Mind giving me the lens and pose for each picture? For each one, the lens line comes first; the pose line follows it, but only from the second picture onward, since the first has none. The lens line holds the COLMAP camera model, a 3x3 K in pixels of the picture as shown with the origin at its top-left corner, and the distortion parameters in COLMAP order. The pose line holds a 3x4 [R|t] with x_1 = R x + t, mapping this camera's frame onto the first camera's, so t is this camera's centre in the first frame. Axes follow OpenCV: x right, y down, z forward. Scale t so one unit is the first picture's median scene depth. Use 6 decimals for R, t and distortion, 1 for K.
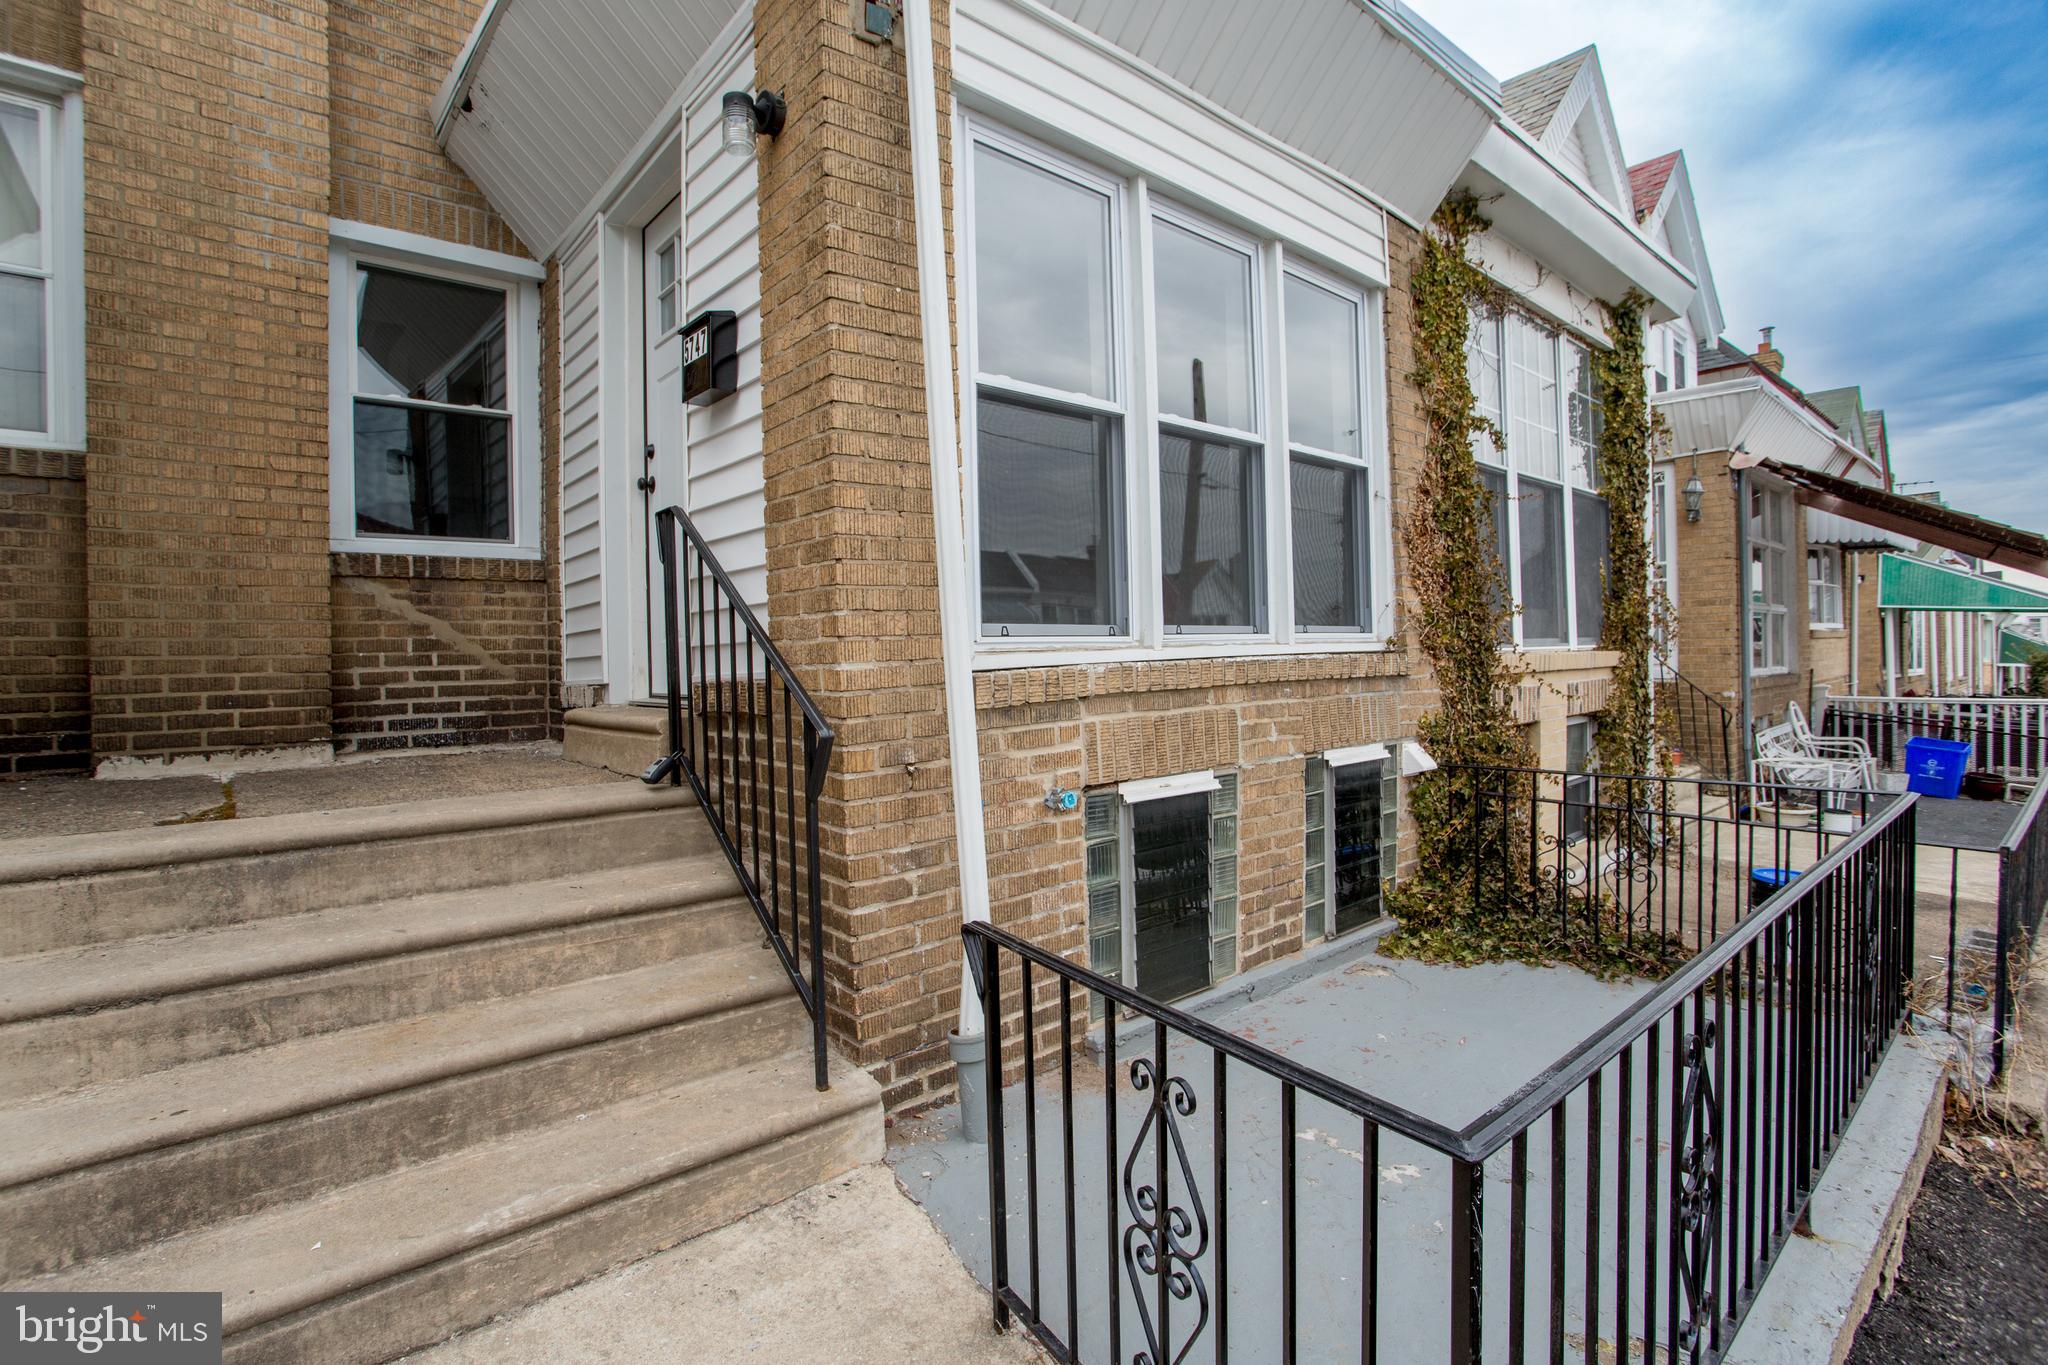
lens RADIAL K [[987.2, 0, 1011.2], [0, 987.2, 679.0], [0, 0, 1]] dist [-0.072149, 0.027200]
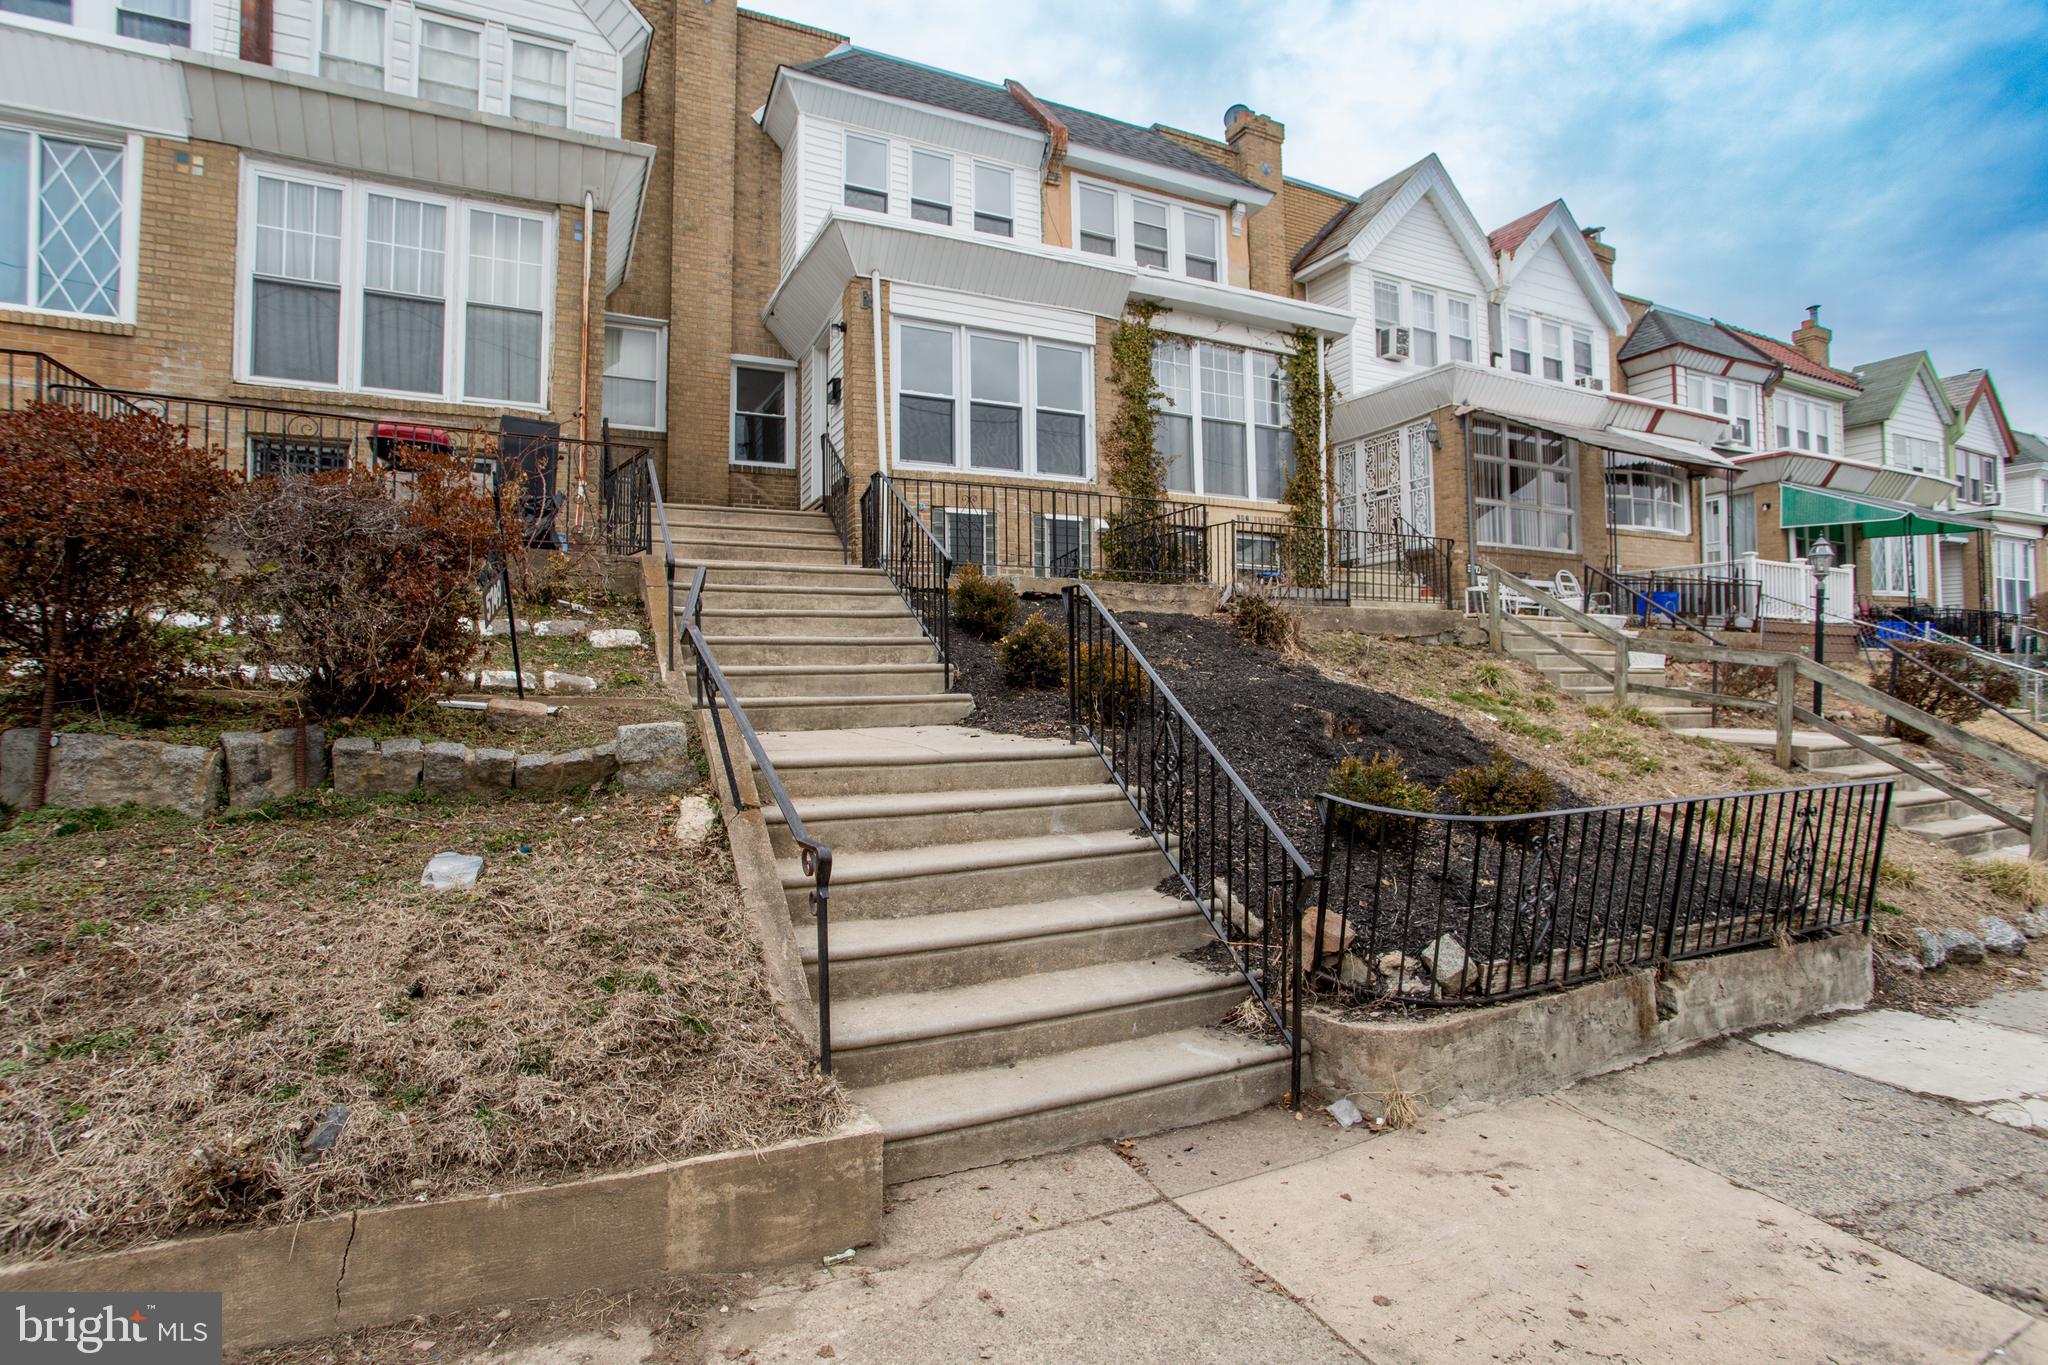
lens RADIAL K [[987.2, 0, 1011.2], [0, 987.2, 679.0], [0, 0, 1]] dist [-0.072149, 0.027200]
pose [[0.964650, 0.004903, -0.263488, 0.873424], [-0.012876, 0.999510, -0.028538, 0.565356], [0.263219, 0.030922, 0.964241, -1.555767]]
